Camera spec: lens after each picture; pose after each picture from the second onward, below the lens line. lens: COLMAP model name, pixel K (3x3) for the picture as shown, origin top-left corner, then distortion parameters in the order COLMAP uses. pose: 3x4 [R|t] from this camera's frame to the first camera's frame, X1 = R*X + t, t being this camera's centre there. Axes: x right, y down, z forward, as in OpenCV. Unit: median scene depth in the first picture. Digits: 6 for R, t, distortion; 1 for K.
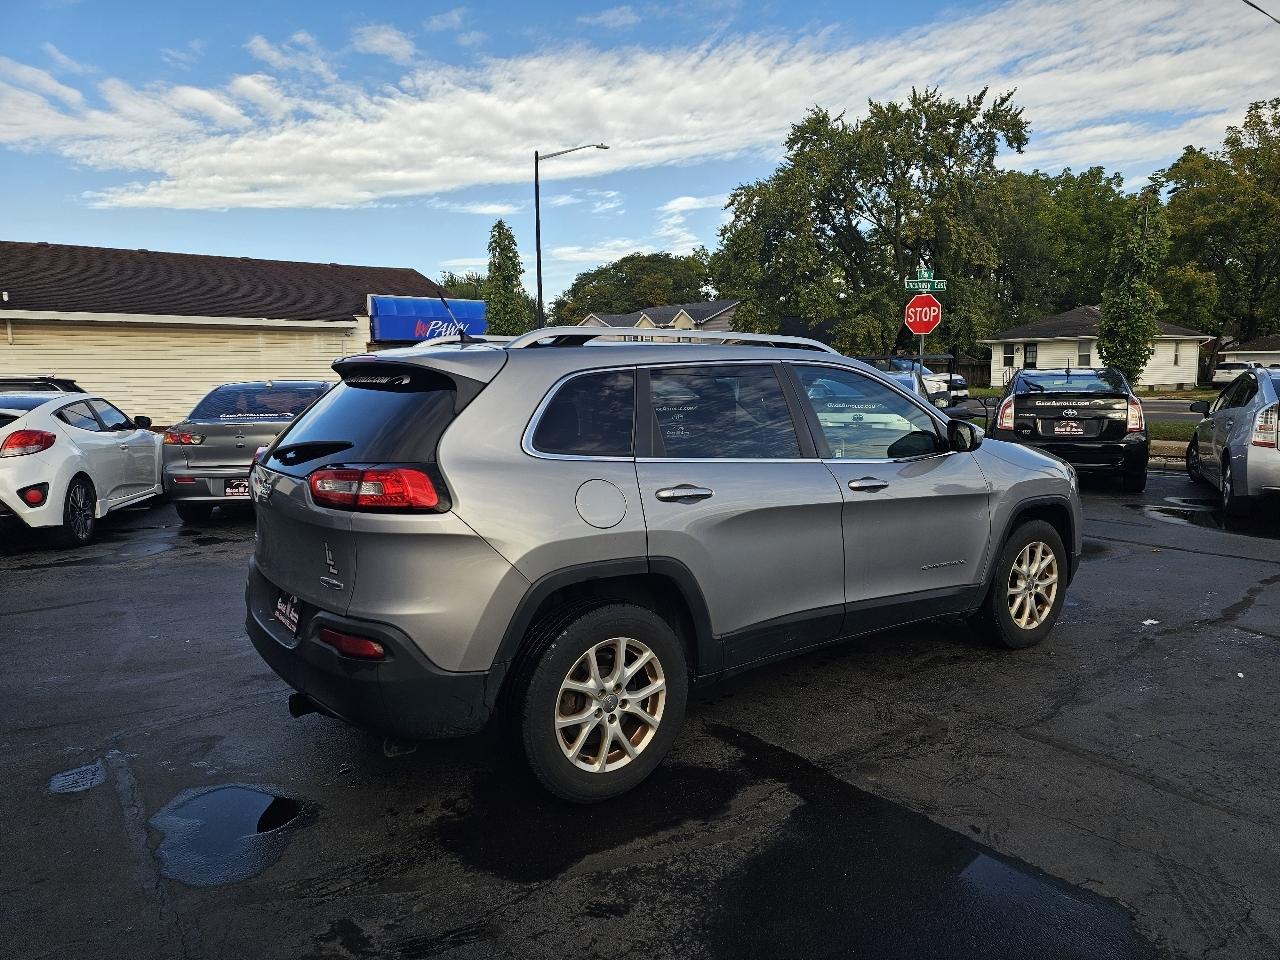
lens RADIAL K [[857.0, 0, 640.1], [0, 857.0, 476.9], [0, 0, 1]] dist [0.053109, -0.043405]
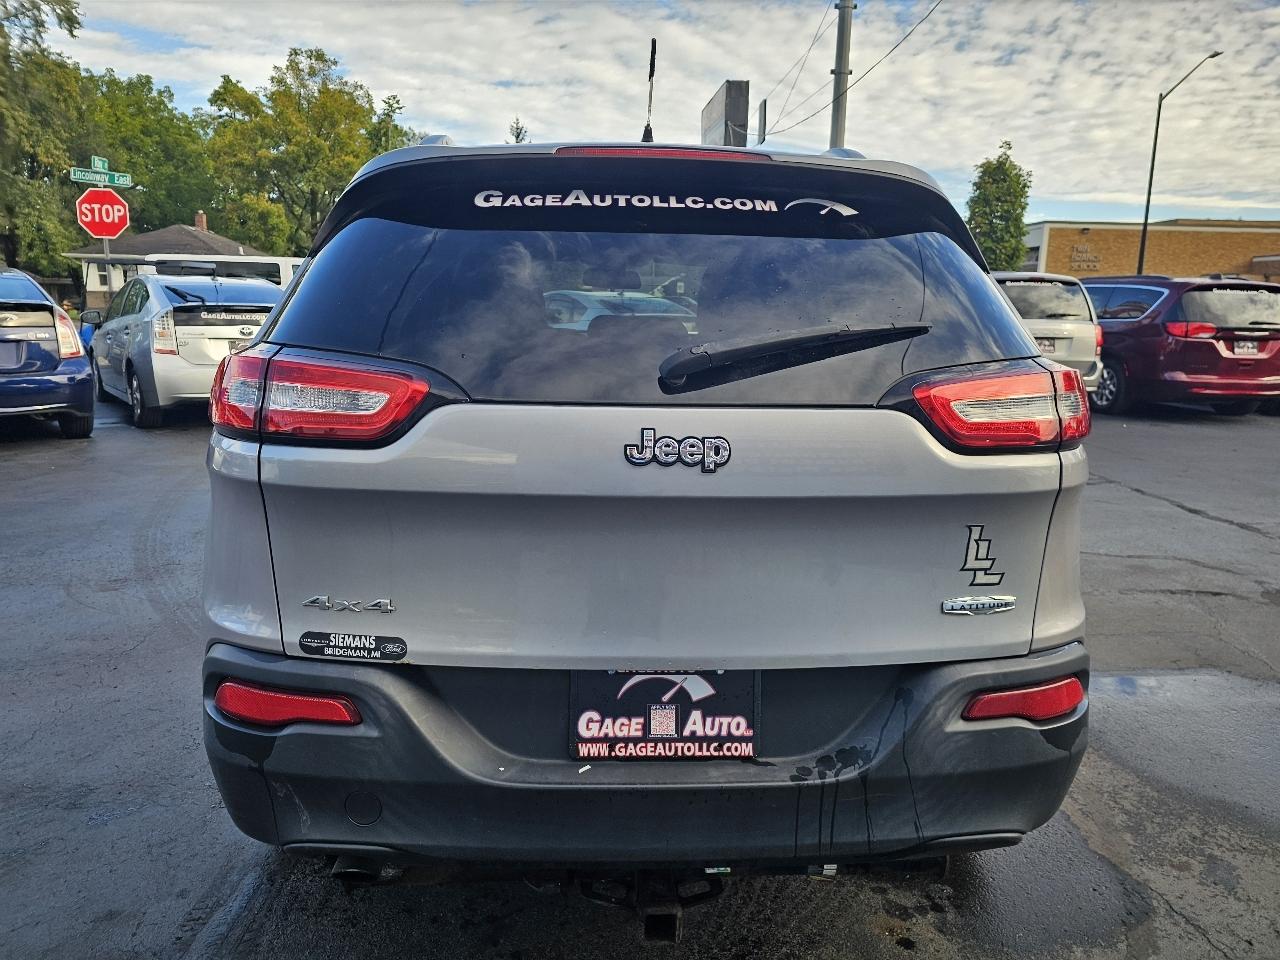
lens RADIAL K [[857.0, 0, 634.8], [0, 857.0, 484.4], [0, 0, 1]] dist [0.053109, -0.043405]
pose [[0.544959, -0.152484, 0.824481, -0.234603], [0.076973, 0.988270, 0.131899, -0.007547], [-0.834922, -0.008417, 0.550304, 0.239584]]
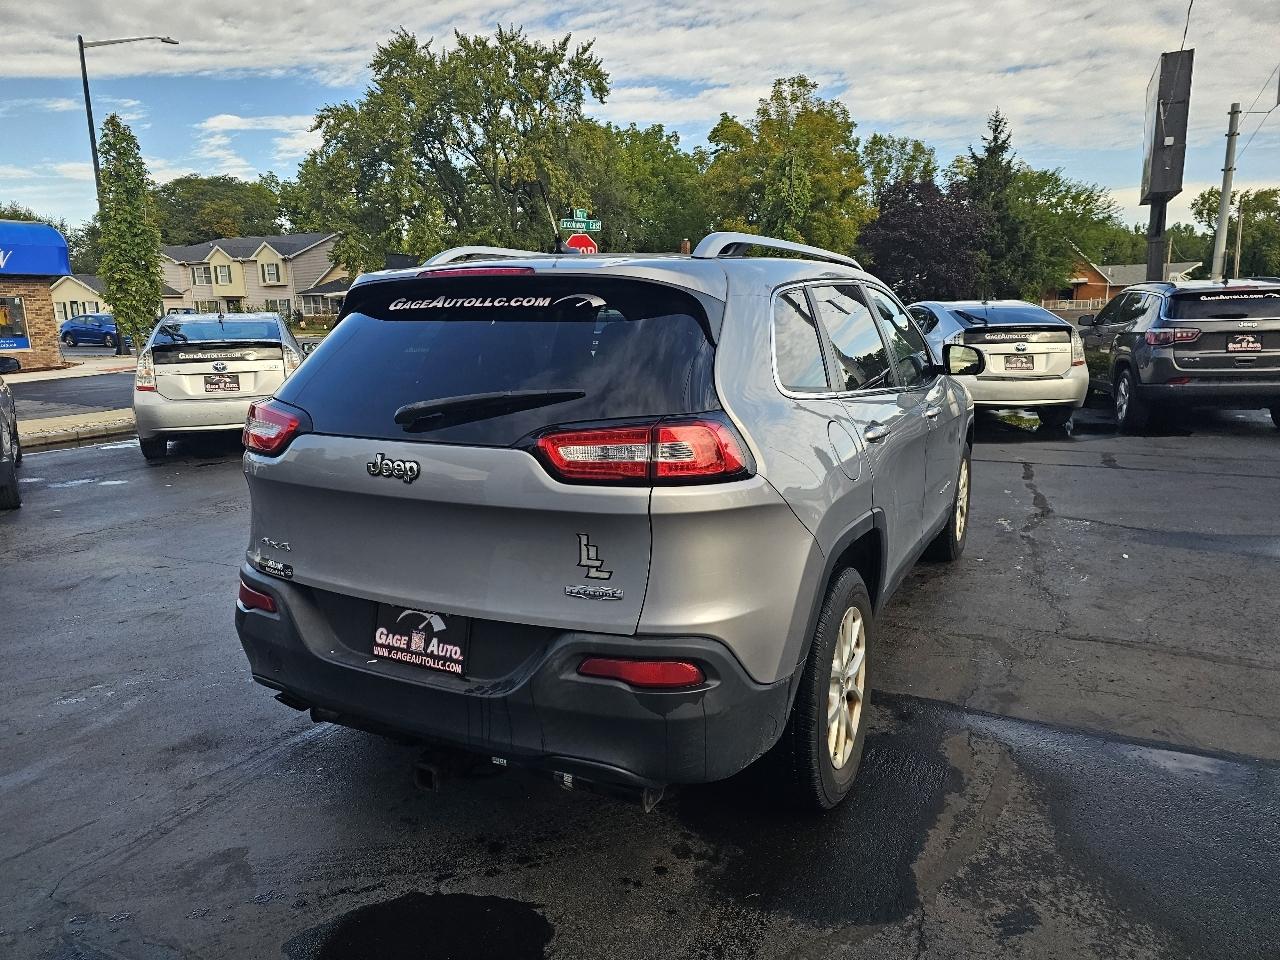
lens RADIAL K [[857.0, 0, 633.5], [0, 857.0, 474.5], [0, 0, 1]] dist [0.053109, -0.043405]
pose [[0.894463, -0.089931, 0.438005, -0.167743], [0.062230, 0.995070, 0.077225, -0.006248], [-0.442791, -0.041818, 0.895649, 0.099127]]
